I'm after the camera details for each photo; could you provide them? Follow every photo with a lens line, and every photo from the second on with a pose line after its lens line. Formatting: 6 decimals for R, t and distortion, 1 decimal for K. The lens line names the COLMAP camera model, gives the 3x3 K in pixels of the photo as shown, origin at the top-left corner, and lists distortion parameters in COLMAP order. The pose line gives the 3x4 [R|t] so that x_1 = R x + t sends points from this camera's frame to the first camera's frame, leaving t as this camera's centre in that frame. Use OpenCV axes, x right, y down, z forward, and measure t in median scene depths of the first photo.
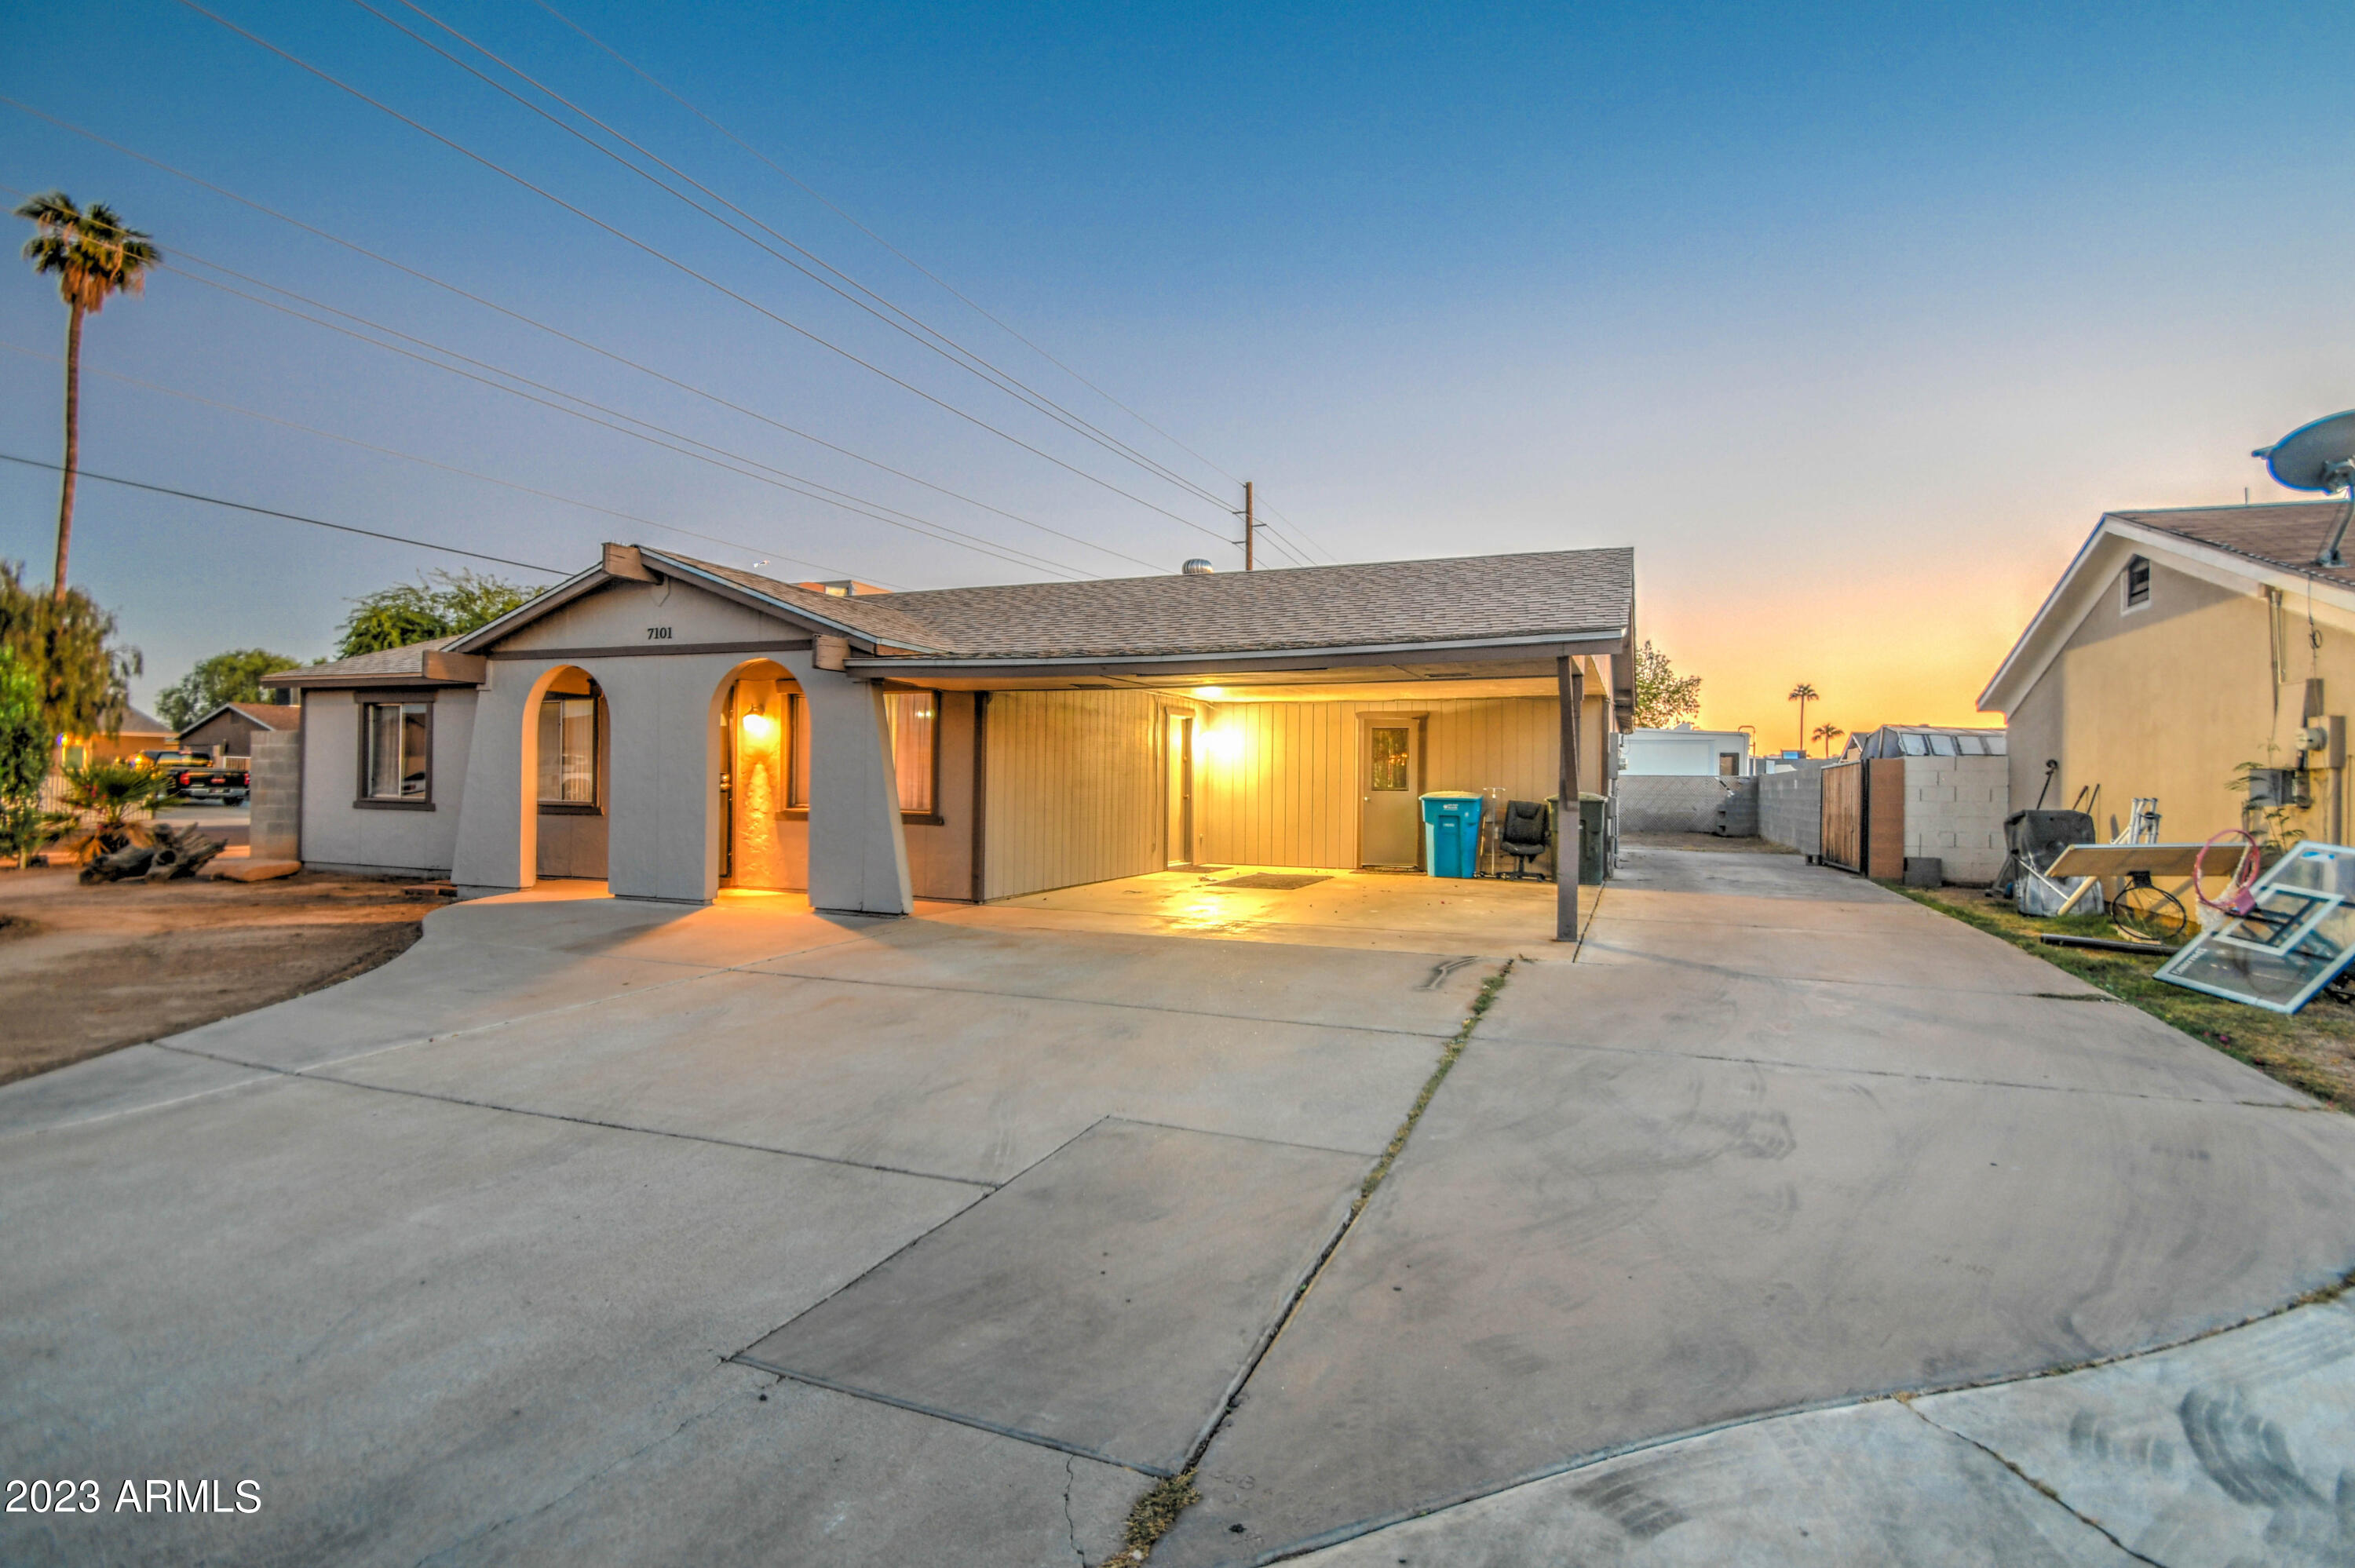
lens RADIAL K [[1089.1, 0, 1200.3], [0, 1089.1, 818.1], [0, 0, 1]] dist [0.021554, -0.000116]
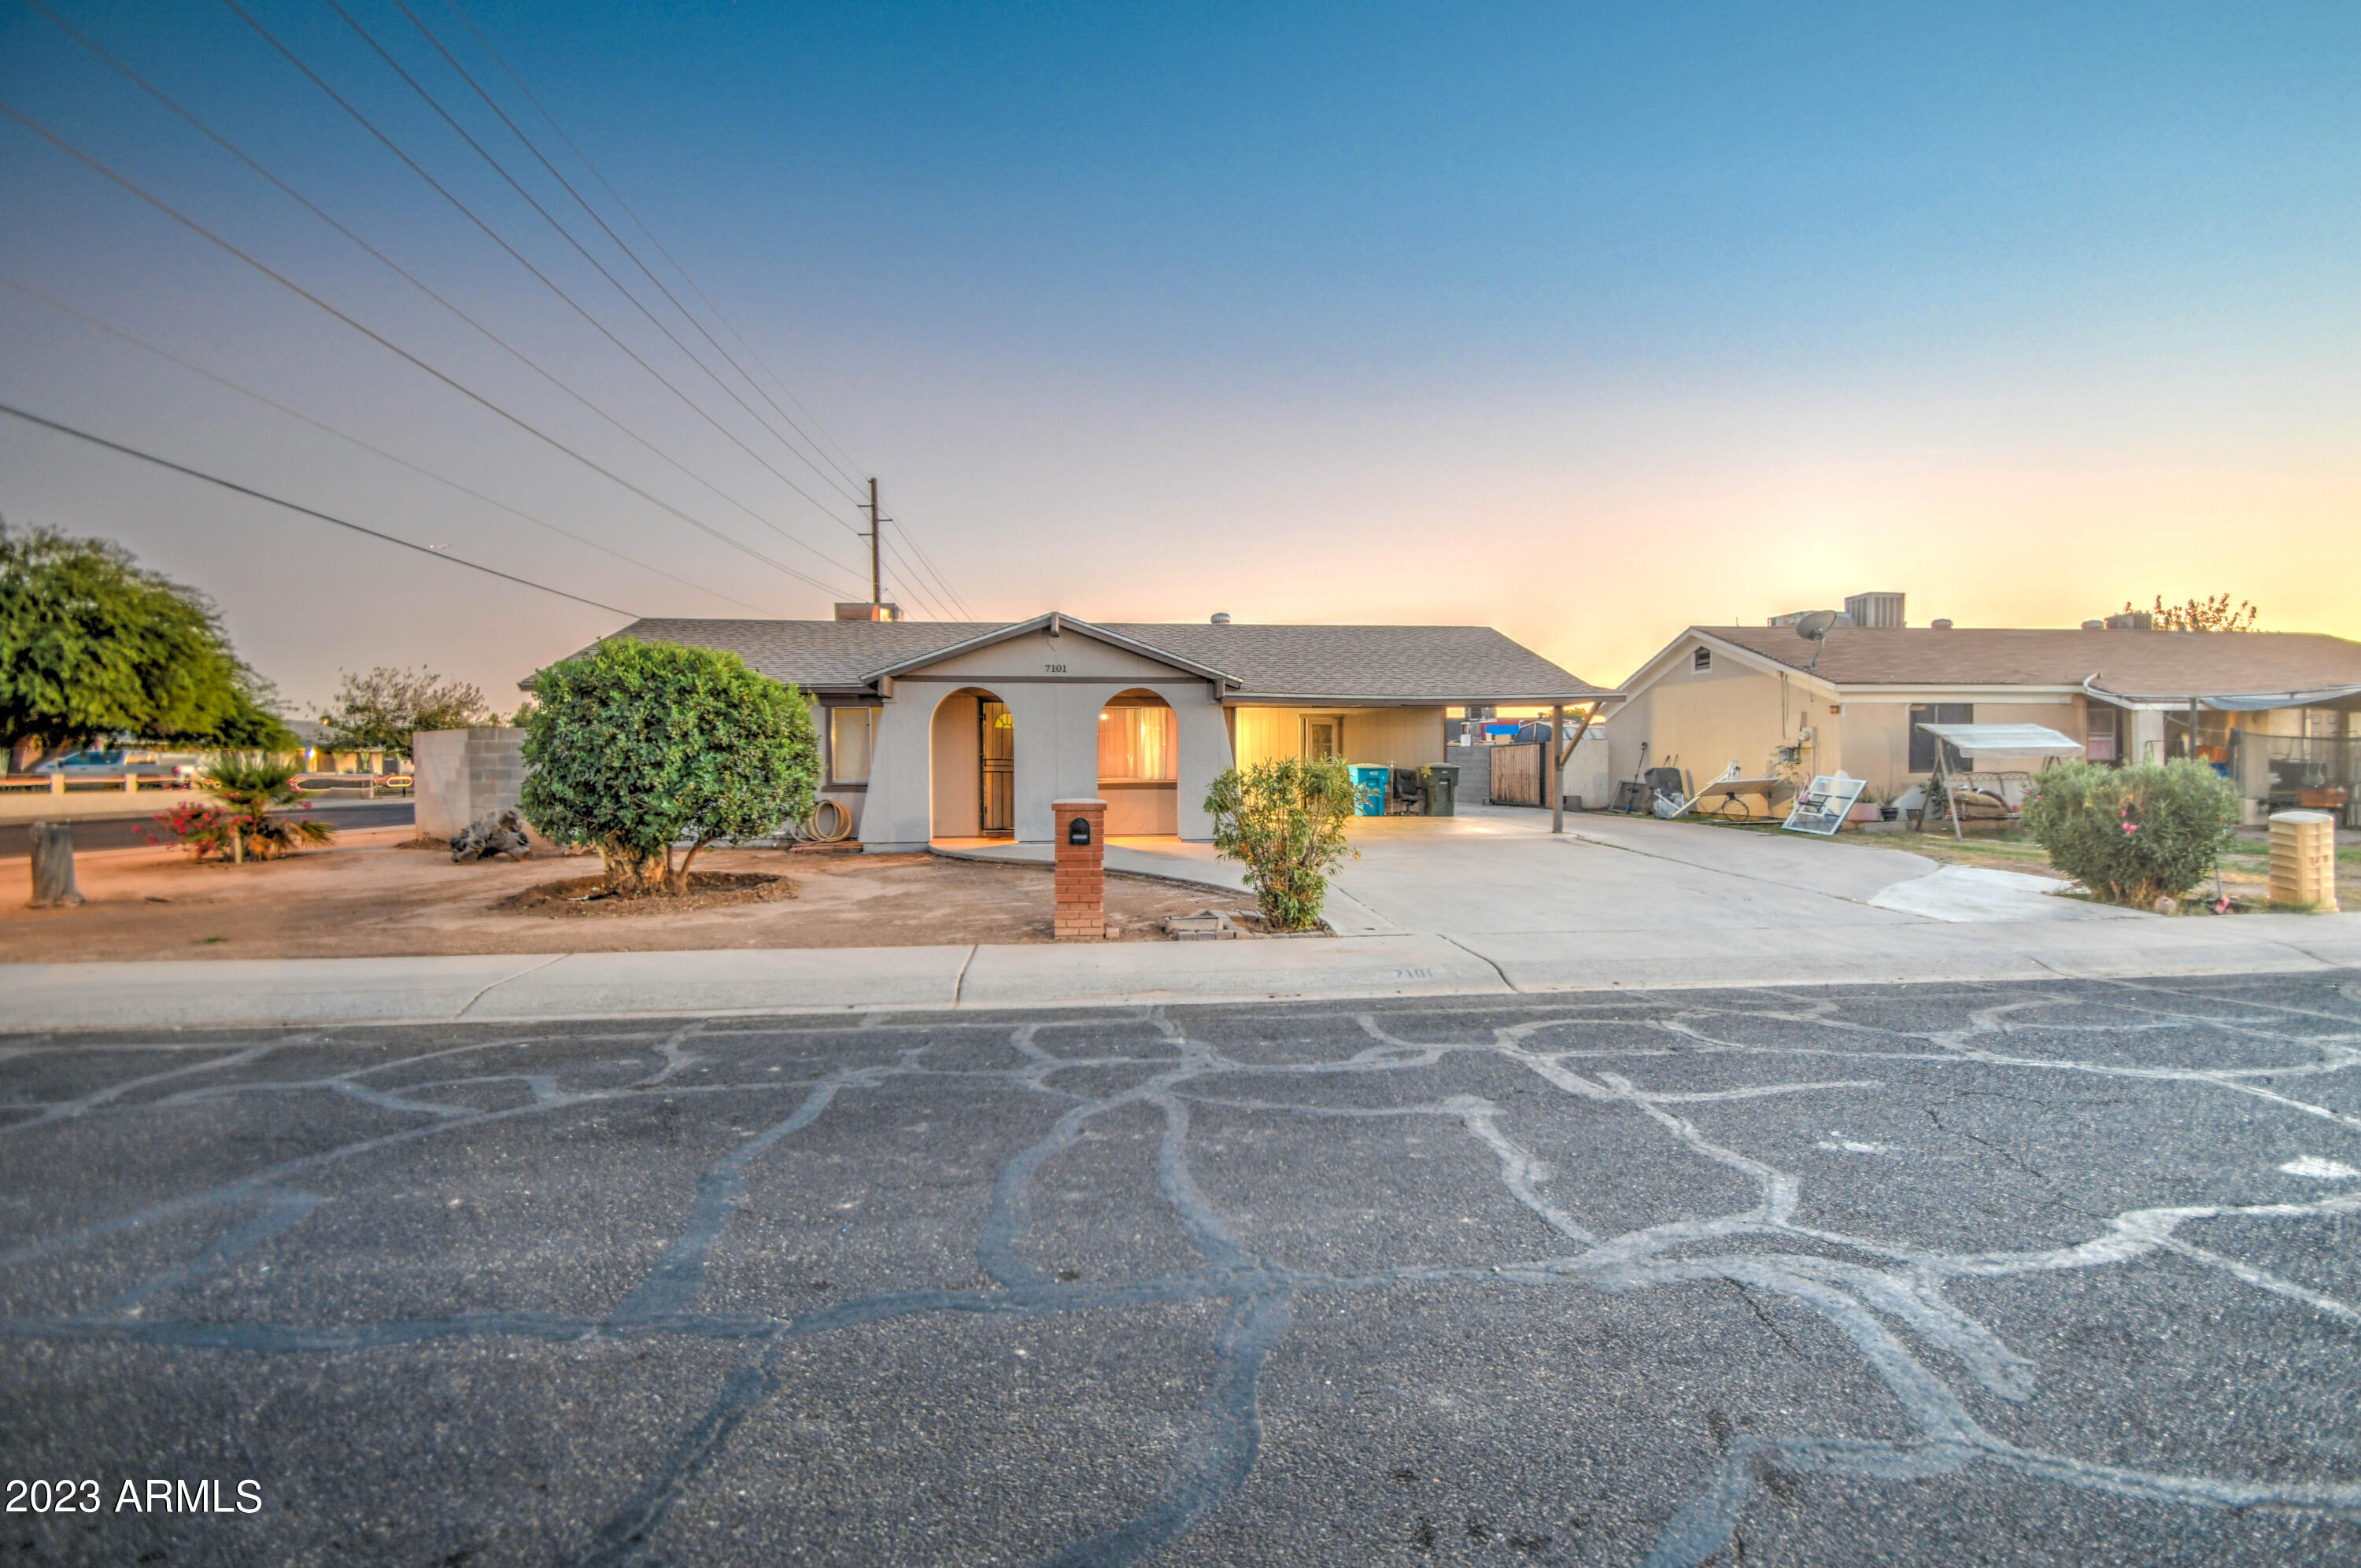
lens RADIAL K [[1060.9, 0, 1198.8], [0, 1060.9, 771.4], [0, 0, 1]] dist [0.021638, -0.020713]
pose [[0.896448, -0.020105, 0.442693, -0.912354], [0.029667, 0.999452, -0.014685, 0.003805], [-0.442155, 0.026298, 0.896553, -0.392895]]
